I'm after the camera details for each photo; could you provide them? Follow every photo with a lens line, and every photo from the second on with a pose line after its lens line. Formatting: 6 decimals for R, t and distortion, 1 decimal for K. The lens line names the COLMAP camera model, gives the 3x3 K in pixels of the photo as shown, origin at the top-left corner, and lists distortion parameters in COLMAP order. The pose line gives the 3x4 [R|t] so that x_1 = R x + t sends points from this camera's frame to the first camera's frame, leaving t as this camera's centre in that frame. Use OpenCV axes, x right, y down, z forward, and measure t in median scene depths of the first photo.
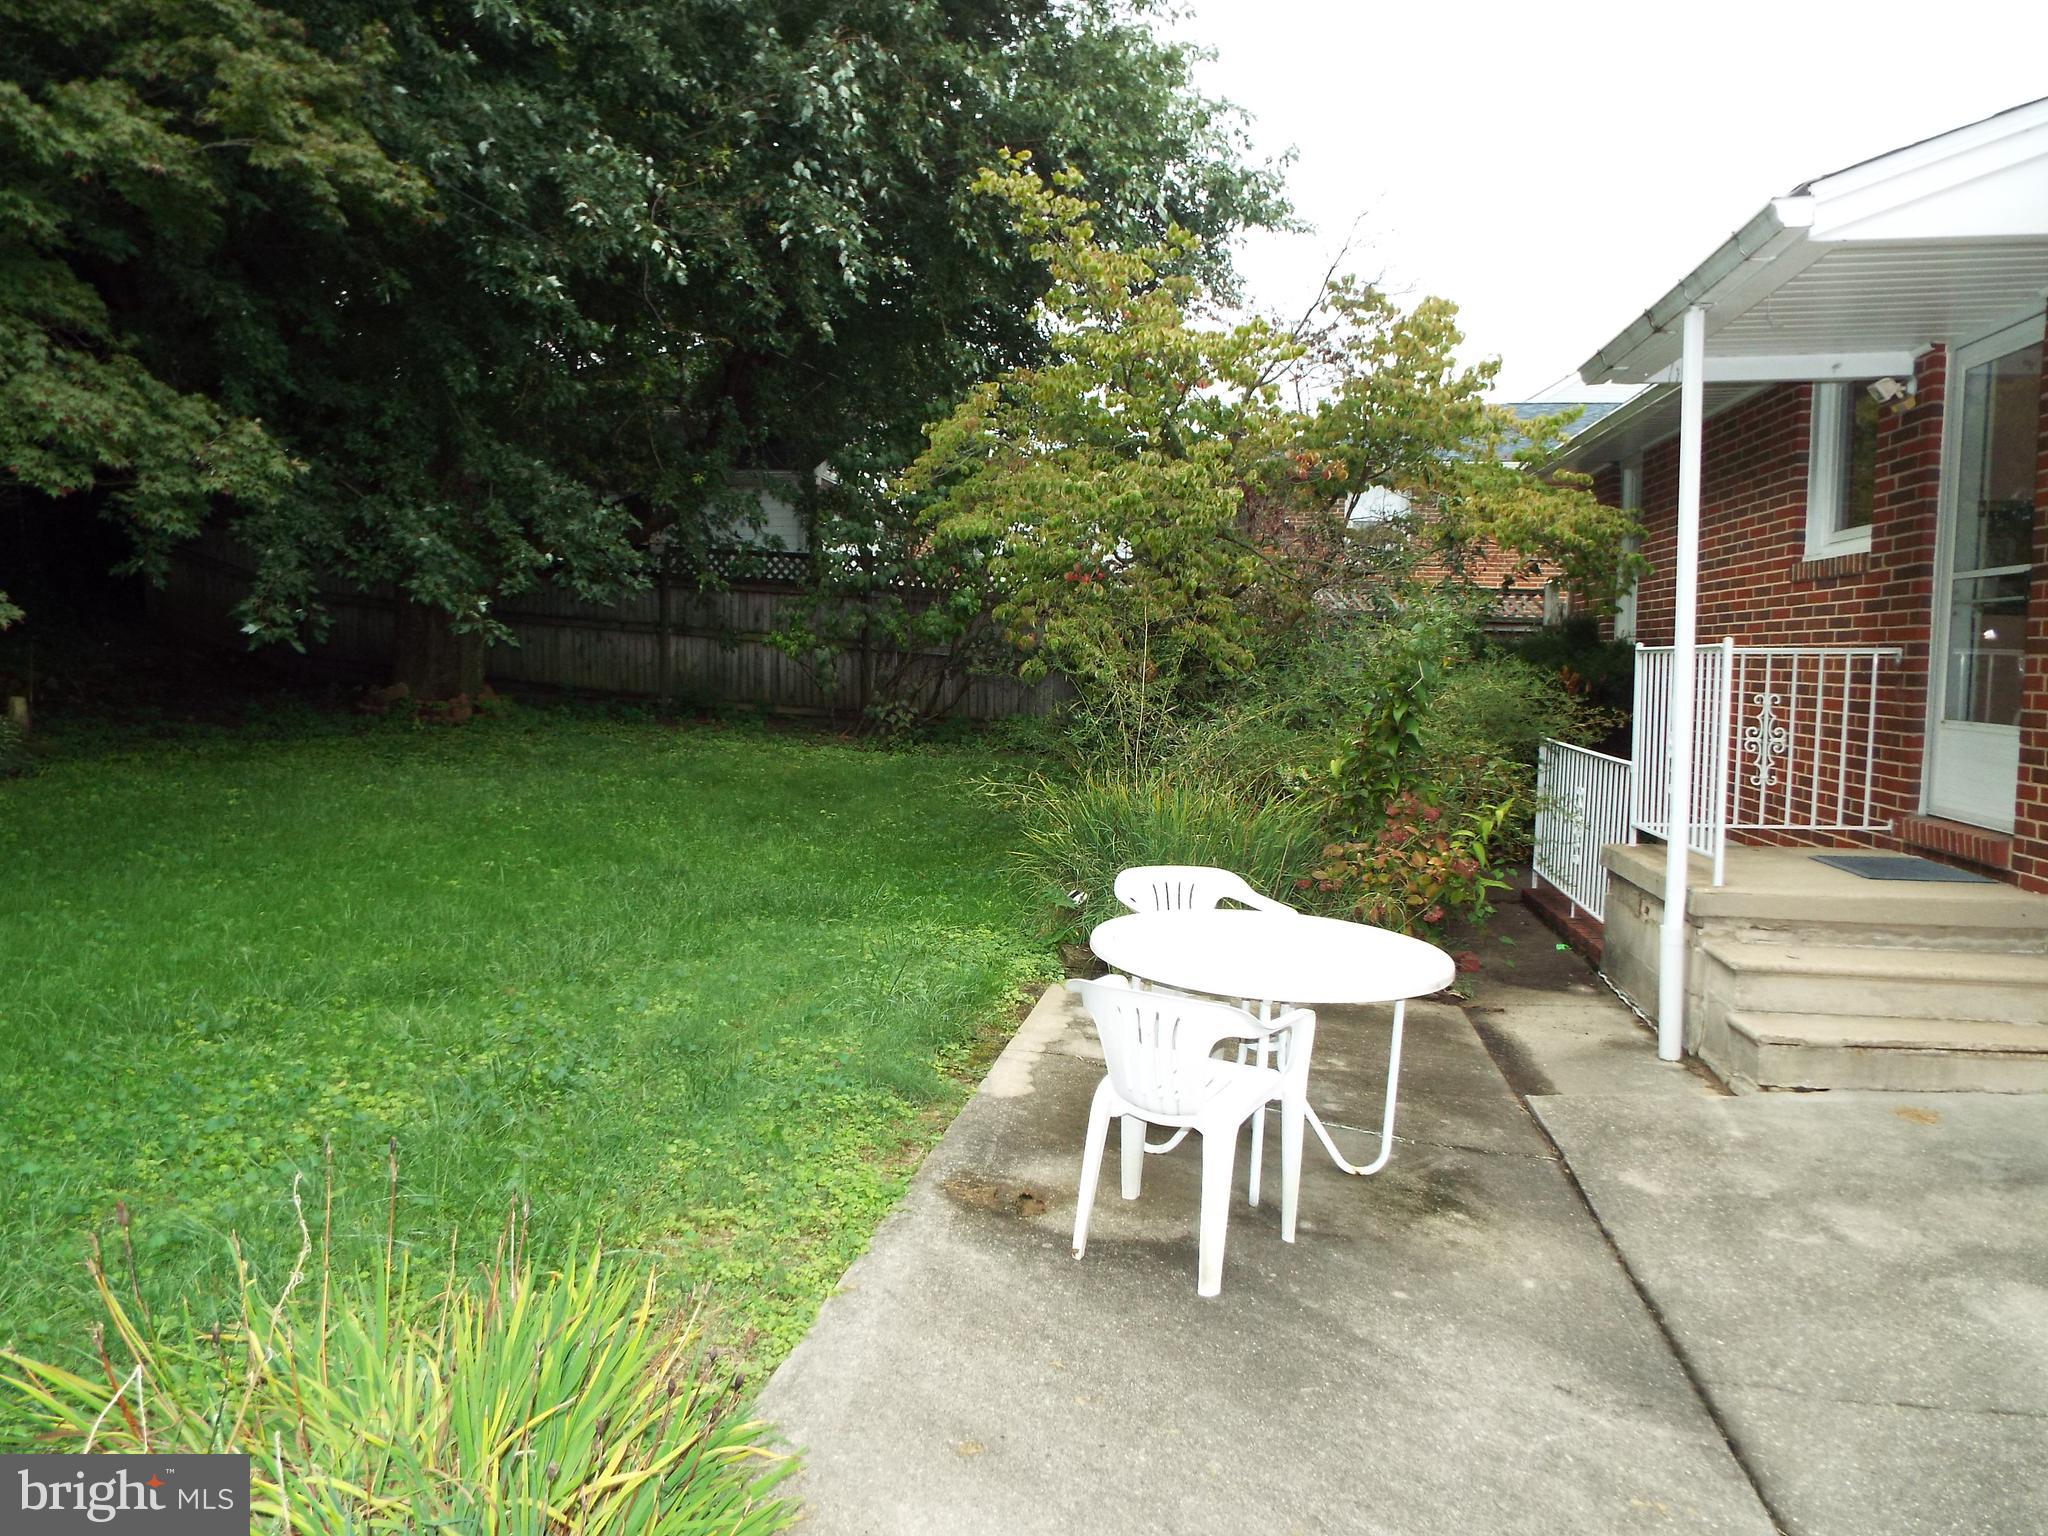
lens RADIAL K [[1511.6, 0, 1008.7], [0, 1511.6, 775.2], [0, 0, 1]] dist [-0.006186, -0.002133]
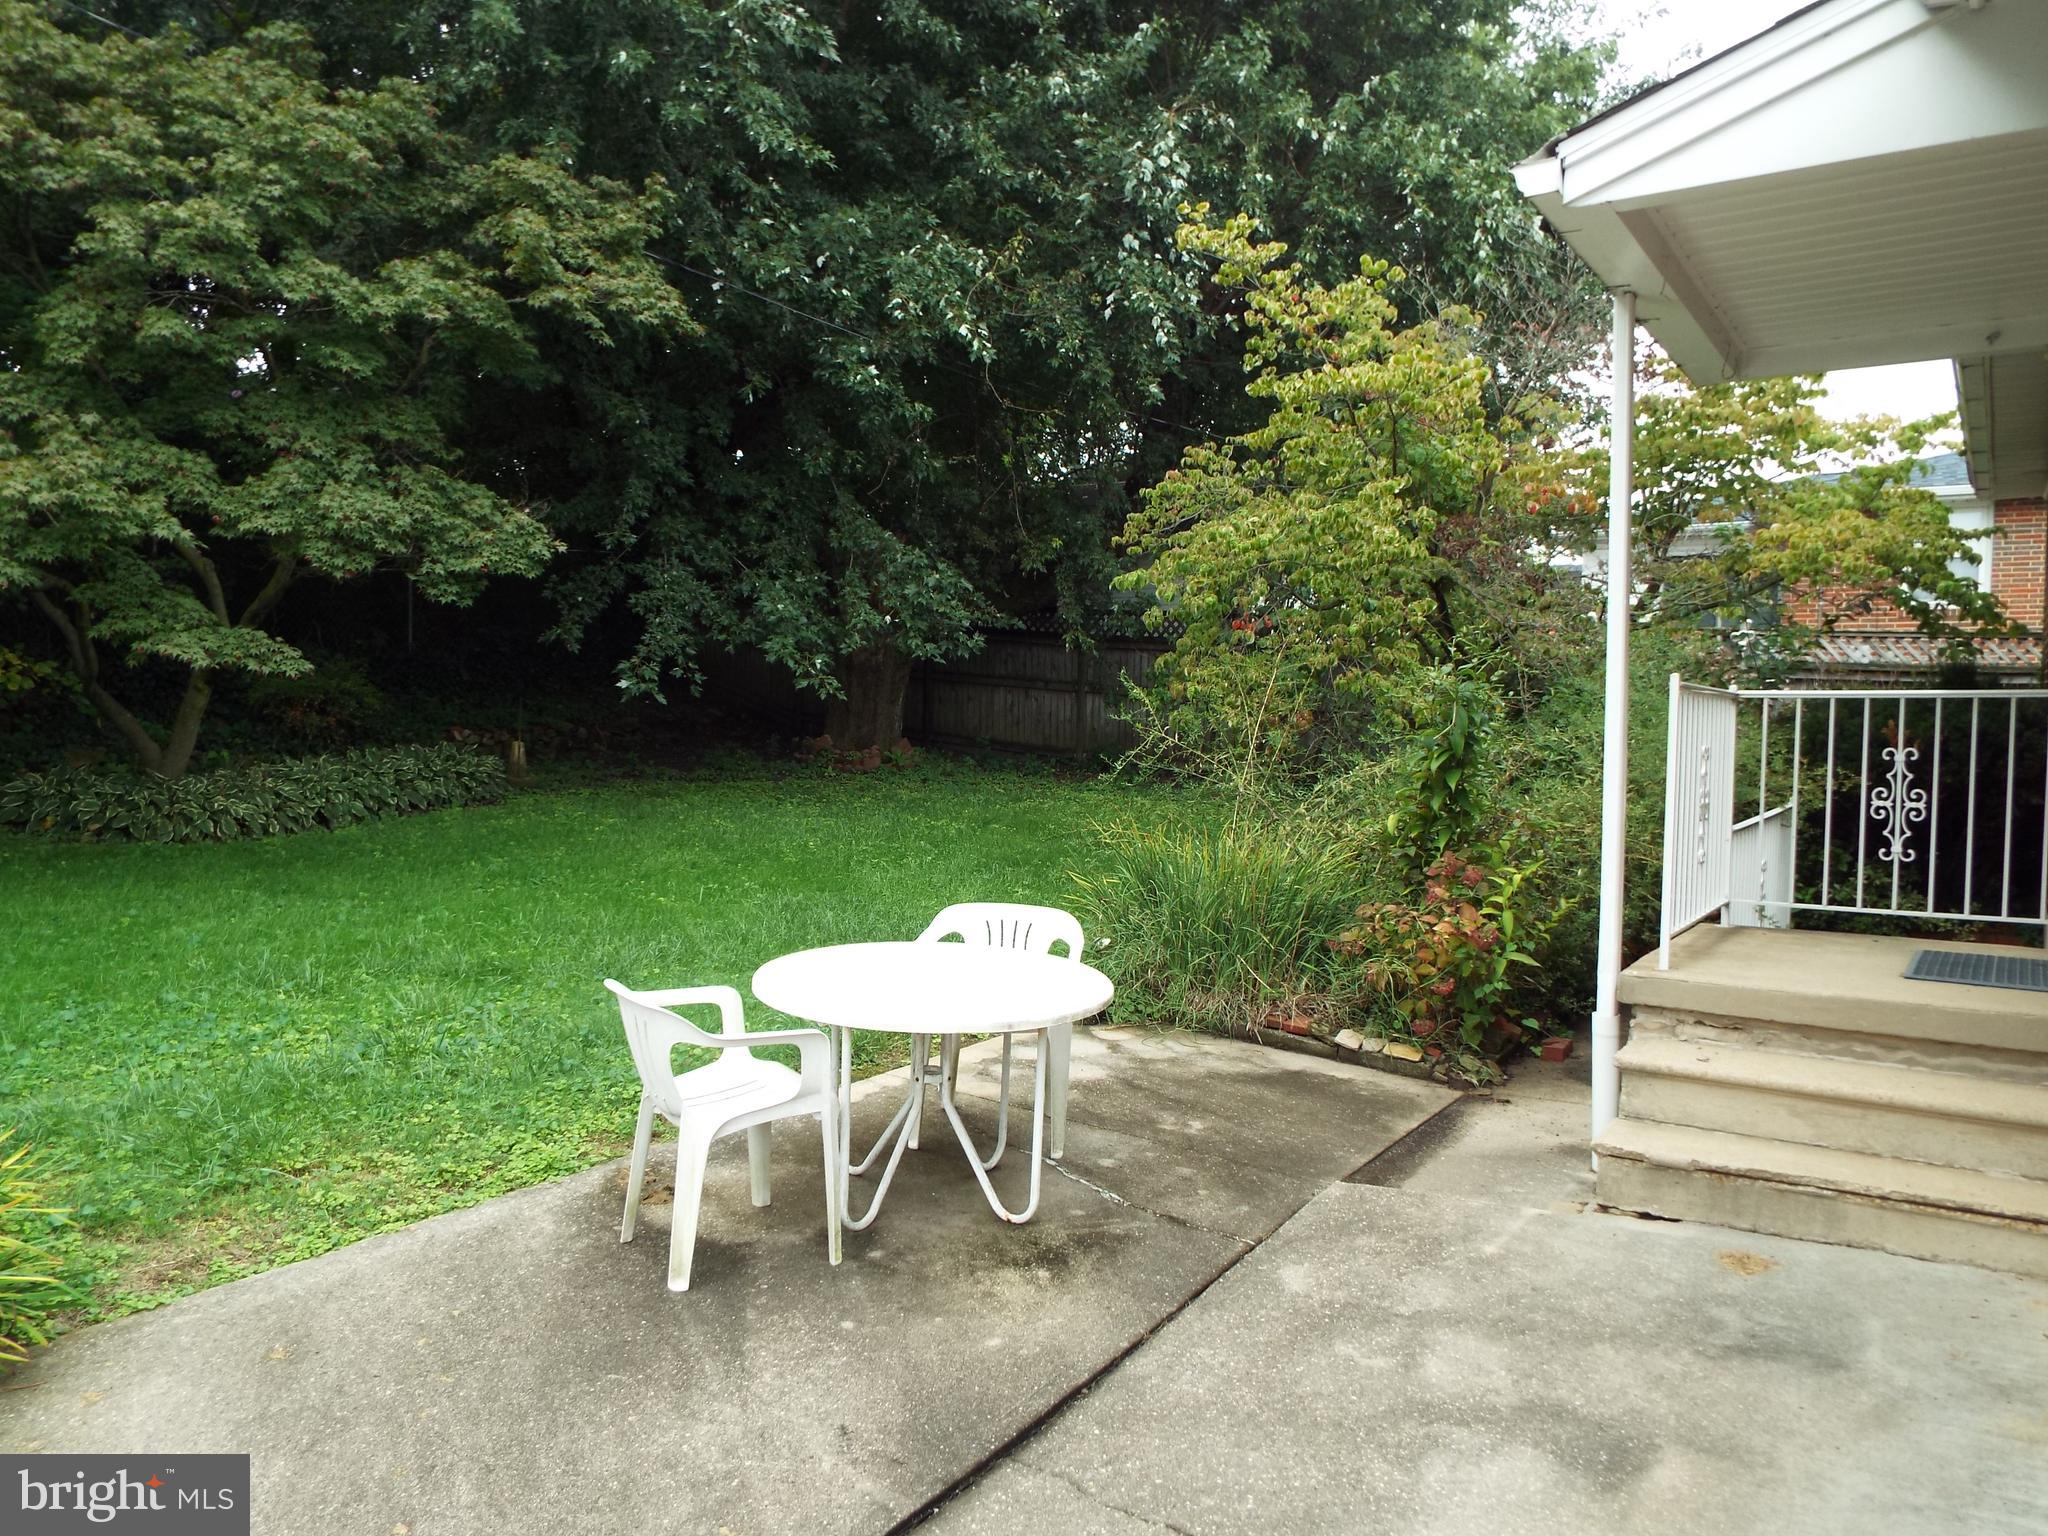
lens RADIAL K [[1543.7, 0, 1080.5], [0, 1543.7, 793.2], [0, 0, 1]] dist [-0.066284, 0.120059]
pose [[0.903620, 0.024183, -0.427652, 0.466427], [-0.039192, 0.998885, -0.026326, 0.009431], [0.426538, 0.040550, 0.903560, 0.081224]]
